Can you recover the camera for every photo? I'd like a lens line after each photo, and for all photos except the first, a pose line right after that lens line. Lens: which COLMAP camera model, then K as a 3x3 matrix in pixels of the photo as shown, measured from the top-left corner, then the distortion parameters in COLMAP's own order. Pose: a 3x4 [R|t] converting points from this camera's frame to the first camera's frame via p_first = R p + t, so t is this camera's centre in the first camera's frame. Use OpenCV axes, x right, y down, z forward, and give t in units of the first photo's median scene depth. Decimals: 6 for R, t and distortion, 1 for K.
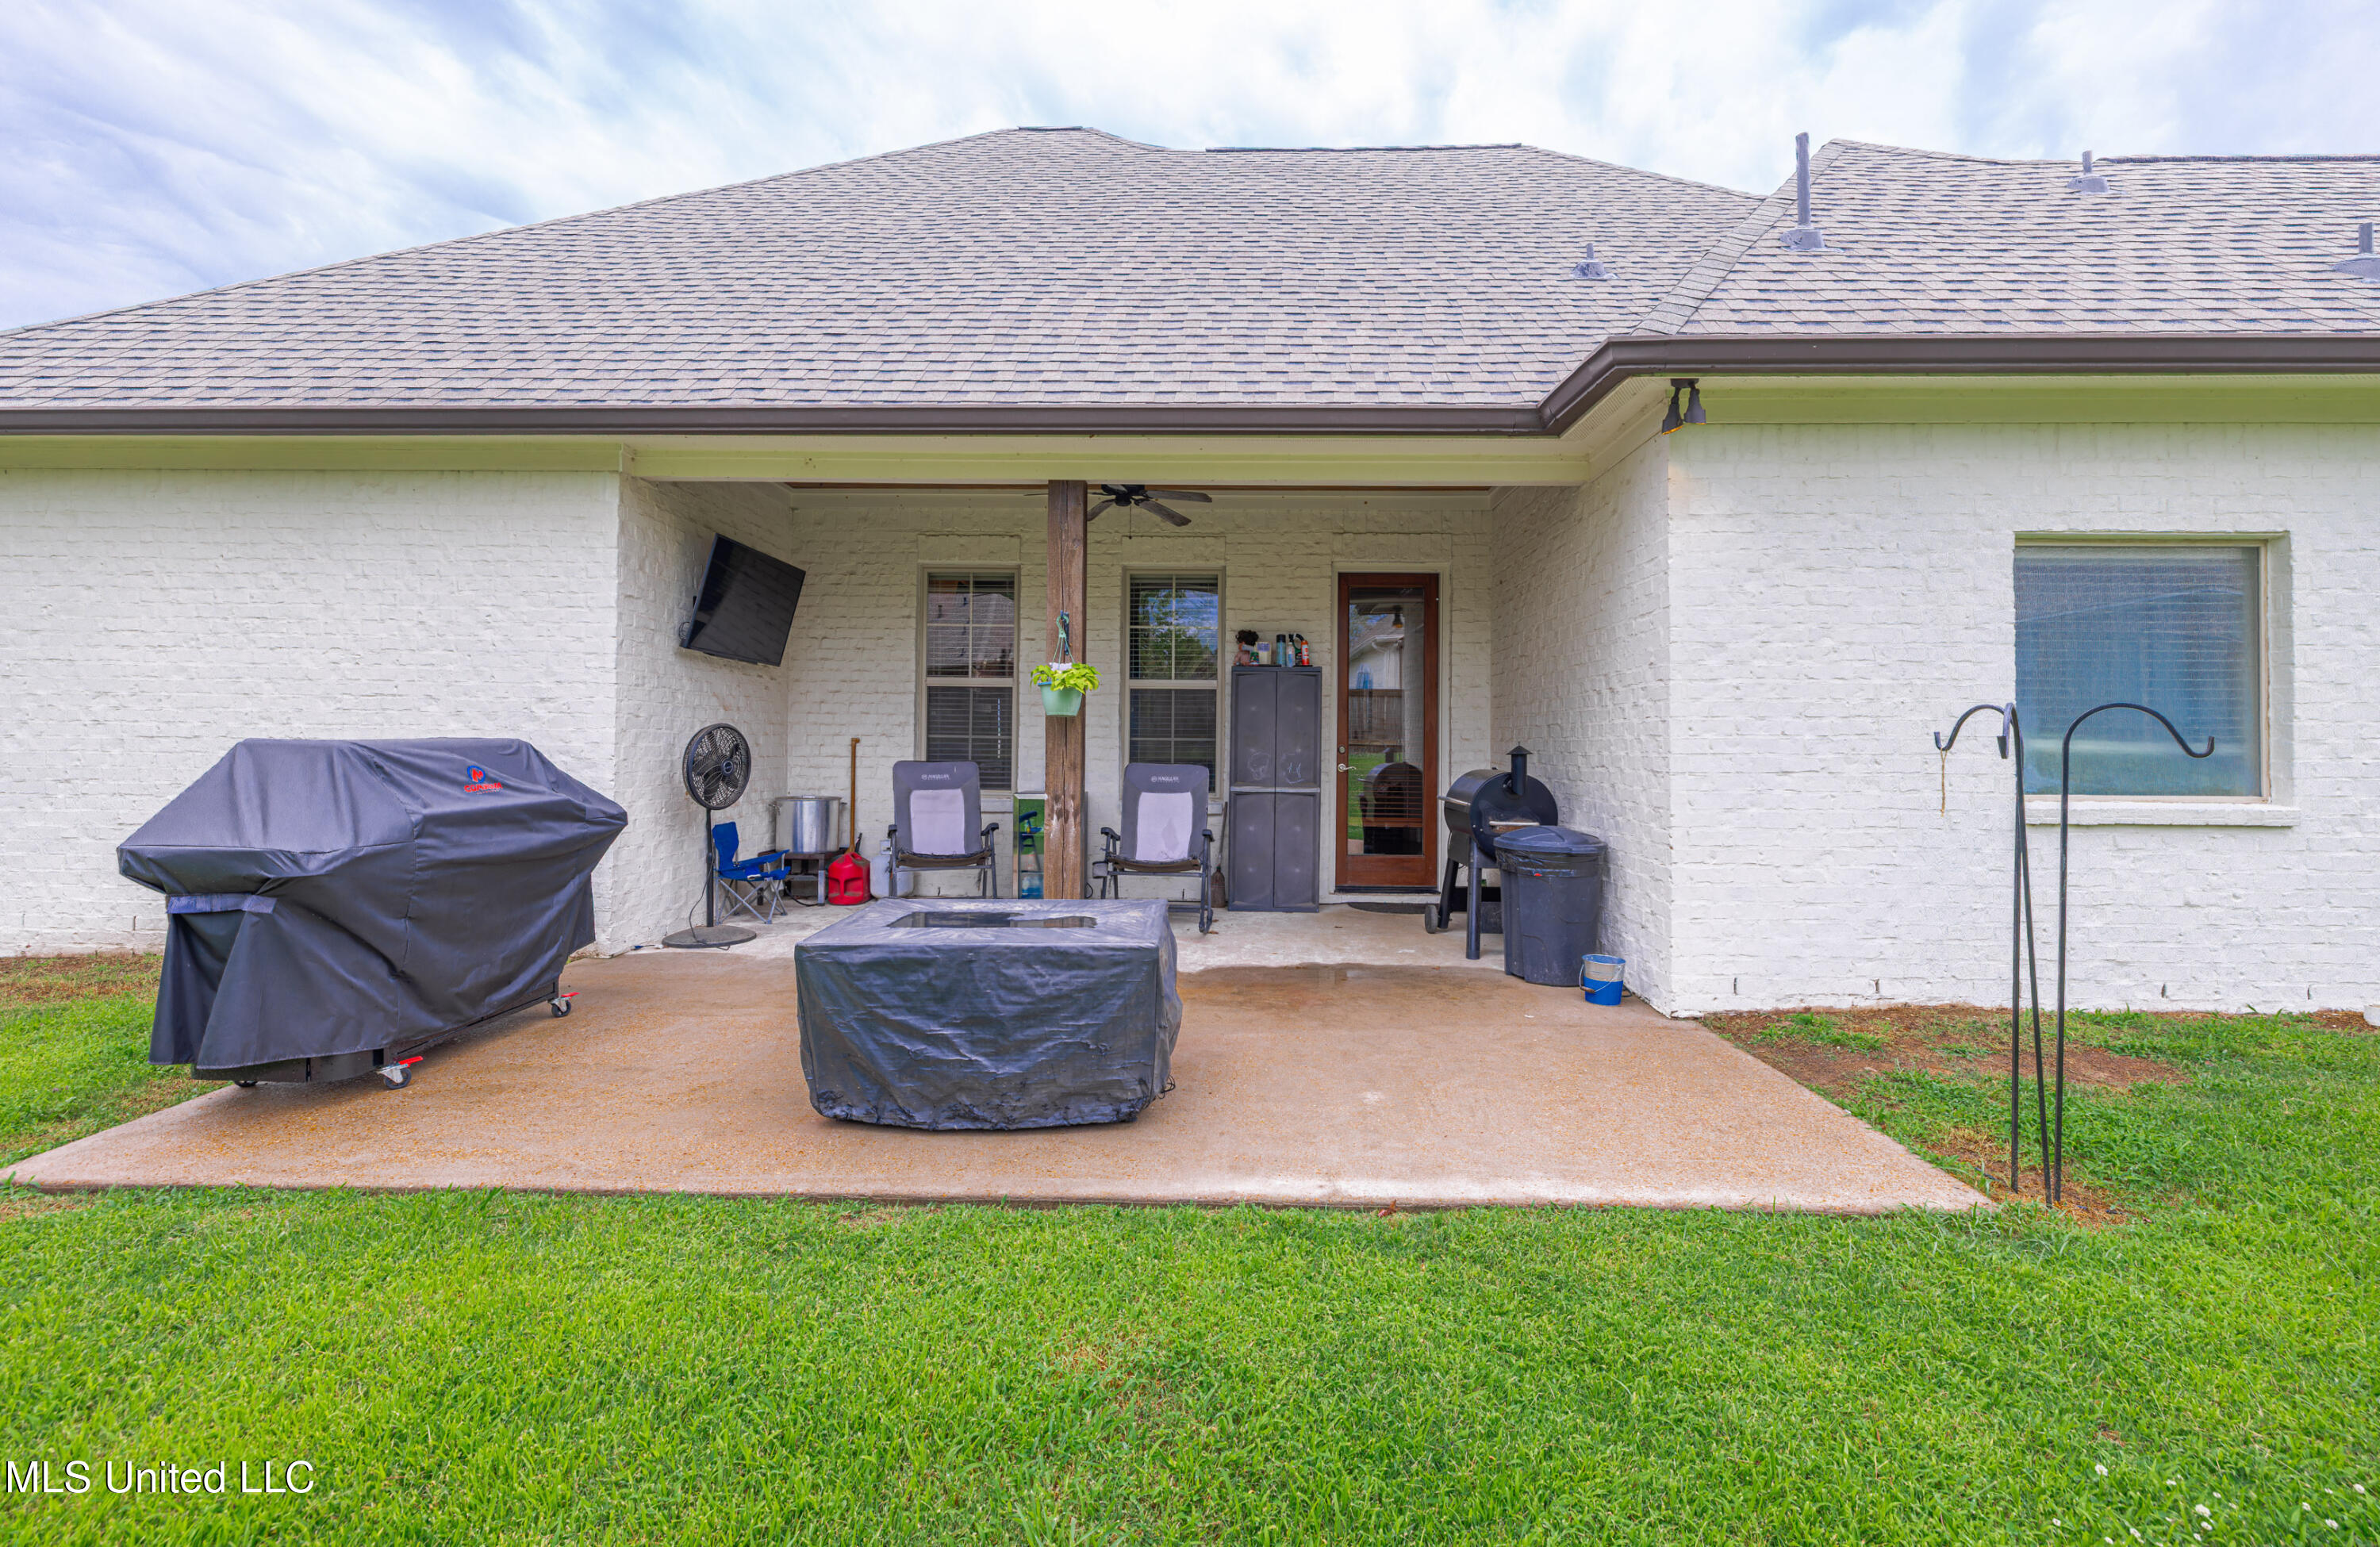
lens RADIAL K [[1011.4, 0, 1218.6], [0, 1011.4, 733.7], [0, 0, 1]] dist [0.011423, -0.000954]
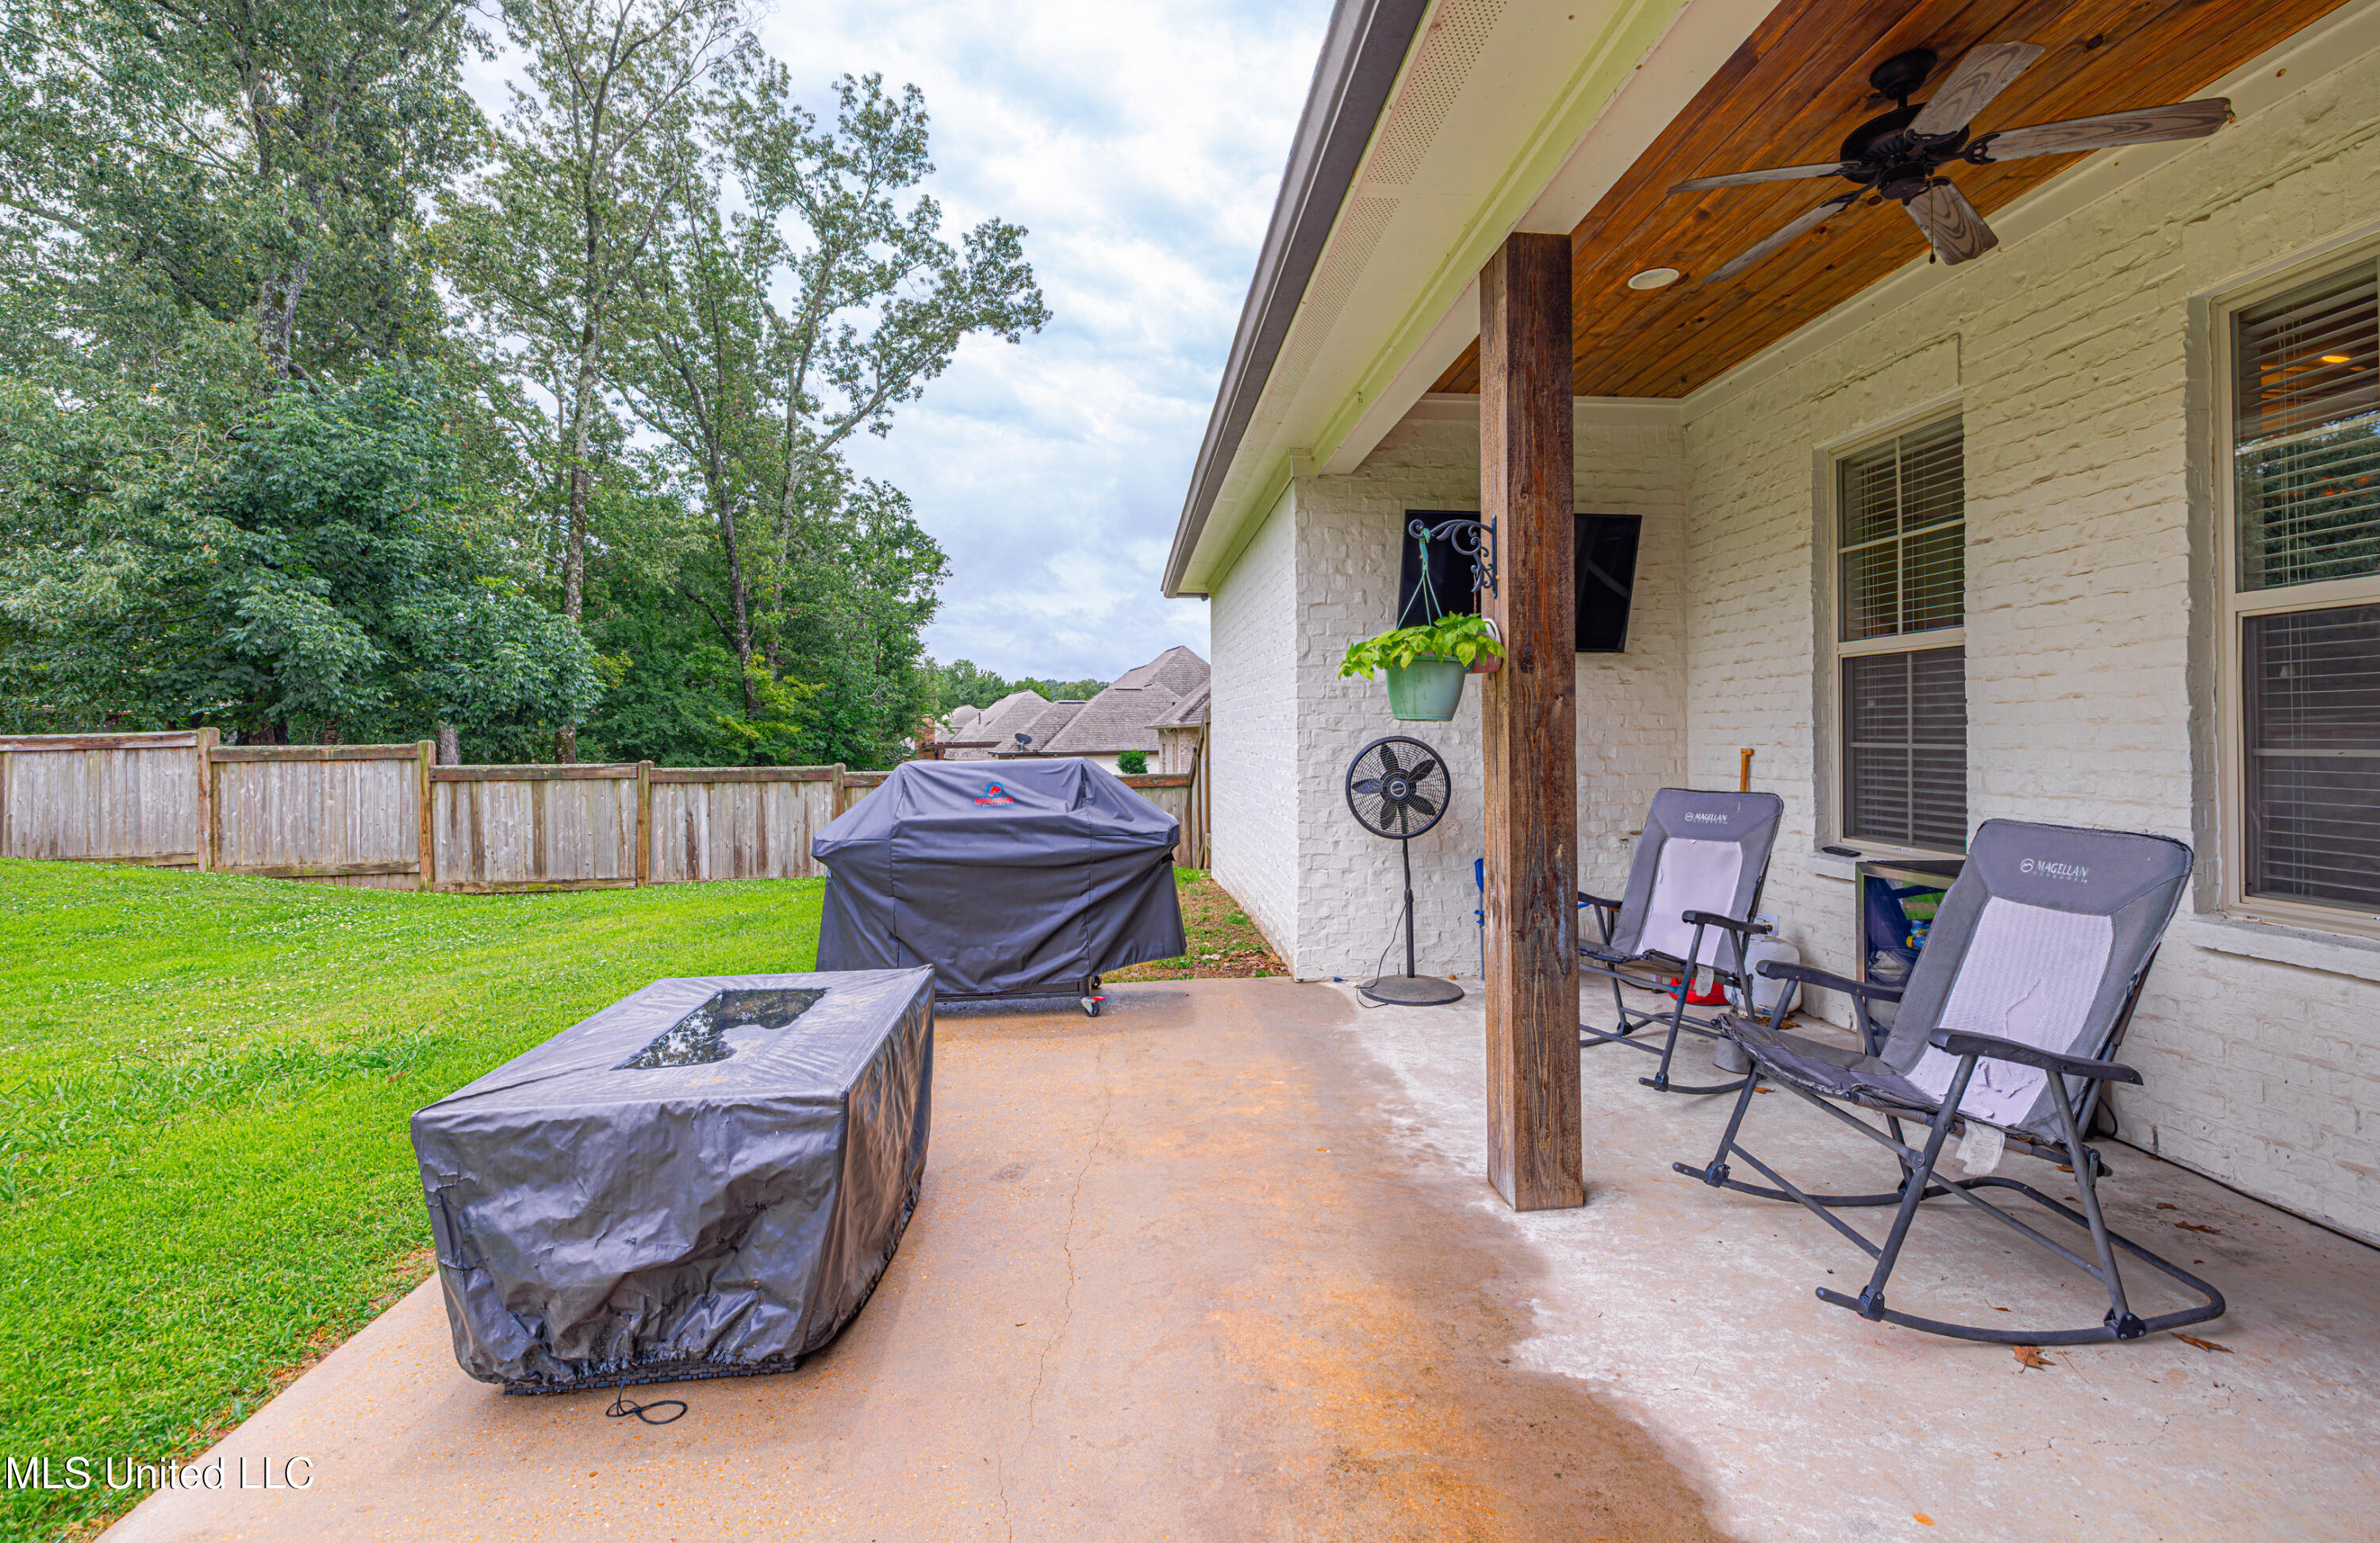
lens RADIAL K [[1011.4, 0, 1189.2], [0, 1011.4, 724.6], [0, 0, 1]] dist [0.011423, -0.000954]
pose [[0.090761, -0.020902, -0.995653, 0.272671], [0.018628, 0.999640, -0.019287, -0.005473], [0.995698, -0.016796, 0.091117, 0.624387]]
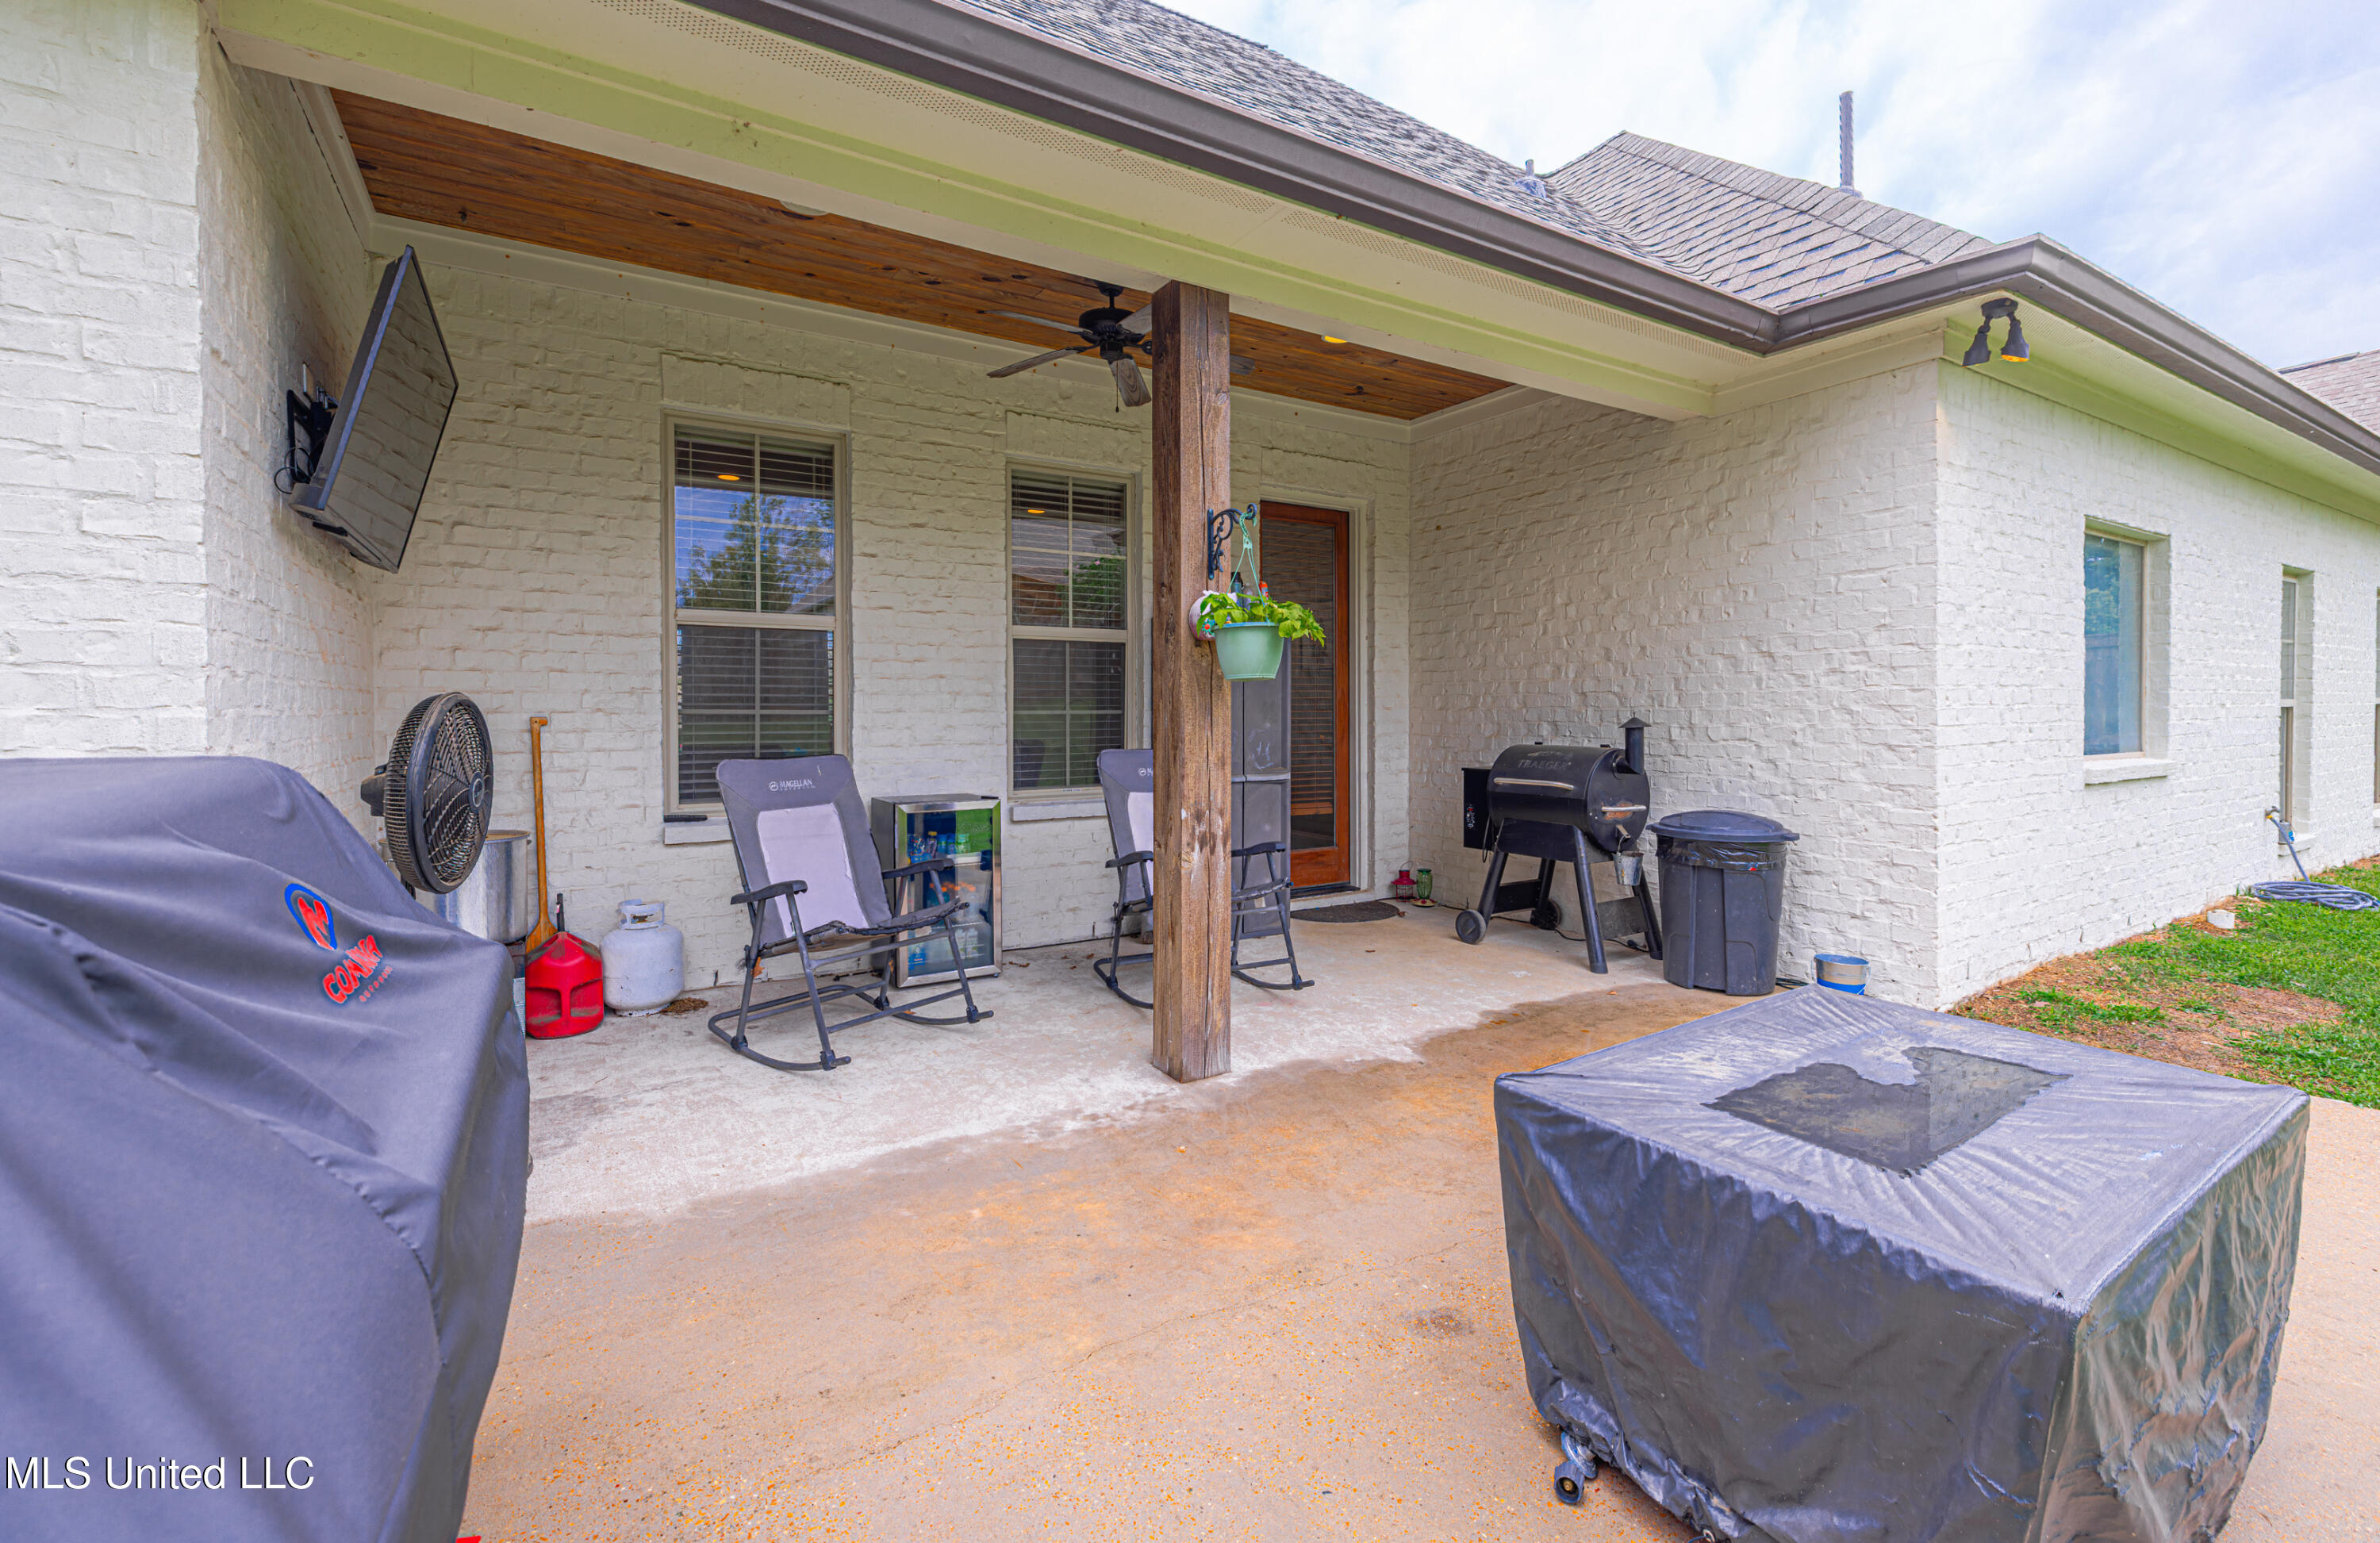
lens RADIAL K [[1011.4, 0, 1211.7], [0, 1011.4, 727.5], [0, 0, 1]] dist [0.011423, -0.000954]
pose [[0.836625, -0.021307, 0.547362, -0.378795], [0.003131, 0.999413, 0.034117, -0.007932], [-0.547767, -0.026829, 0.836200, 0.380230]]
